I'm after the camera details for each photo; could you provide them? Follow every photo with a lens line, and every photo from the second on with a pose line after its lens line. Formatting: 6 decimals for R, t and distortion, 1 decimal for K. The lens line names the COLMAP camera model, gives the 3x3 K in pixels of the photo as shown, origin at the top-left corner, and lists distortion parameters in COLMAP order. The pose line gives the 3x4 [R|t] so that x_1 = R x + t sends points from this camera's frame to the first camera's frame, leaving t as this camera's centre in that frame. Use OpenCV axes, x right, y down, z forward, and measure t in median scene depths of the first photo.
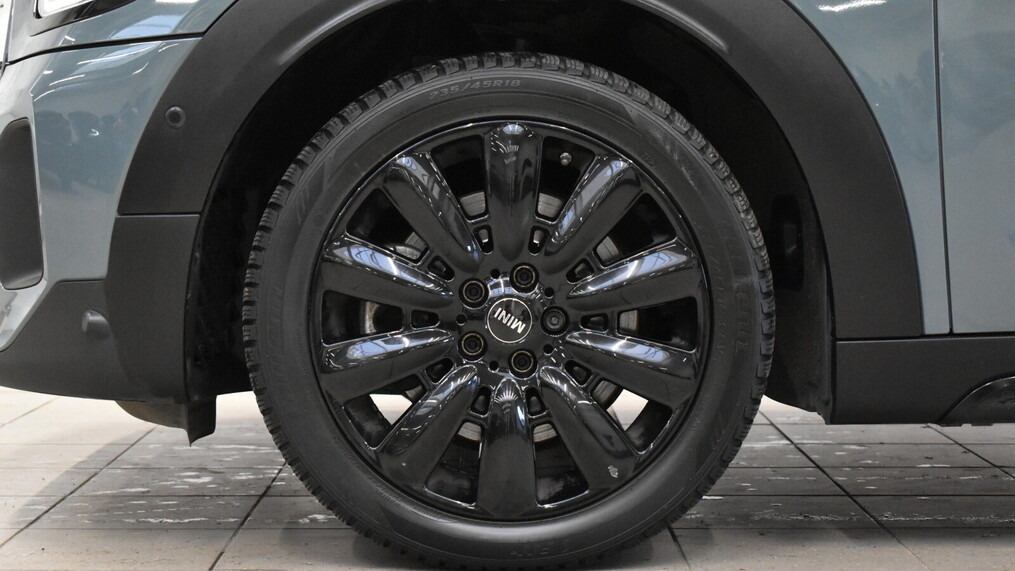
lens RADIAL K [[2166.7, 0, 507.7], [0, 2166.7, 285.2], [0, 0, 1]] dist [0.002643, 0.000000]
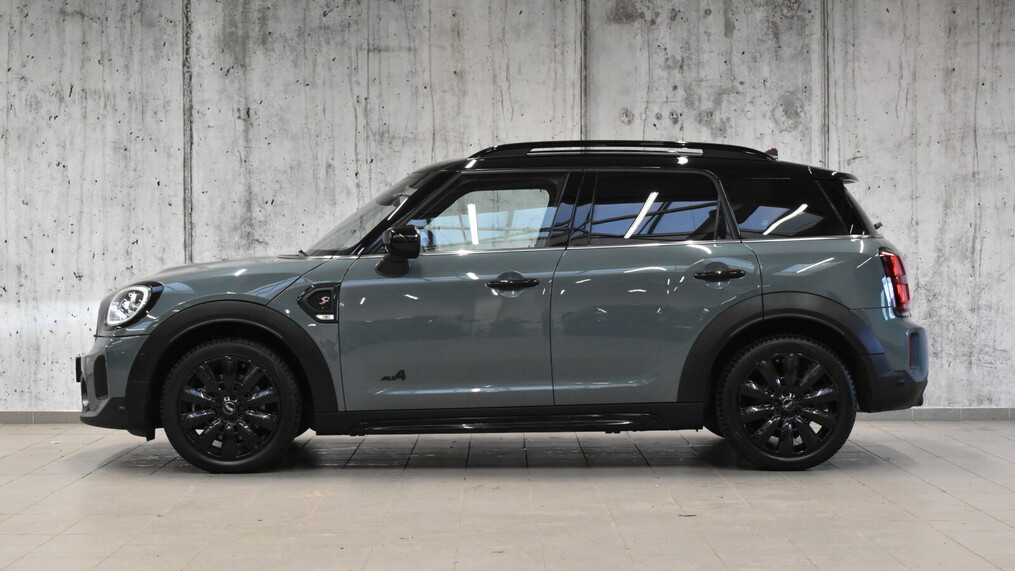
lens RADIAL K [[2166.7, 0, 507.3], [0, 2166.7, 286.3], [0, 0, 1]] dist [0.002643, 0.000000]
pose [[0.999960, -0.003488, -0.008228, 0.524394], [0.003198, 0.999382, -0.035006, -0.062963], [0.008345, 0.034979, 0.999353, -2.835696]]
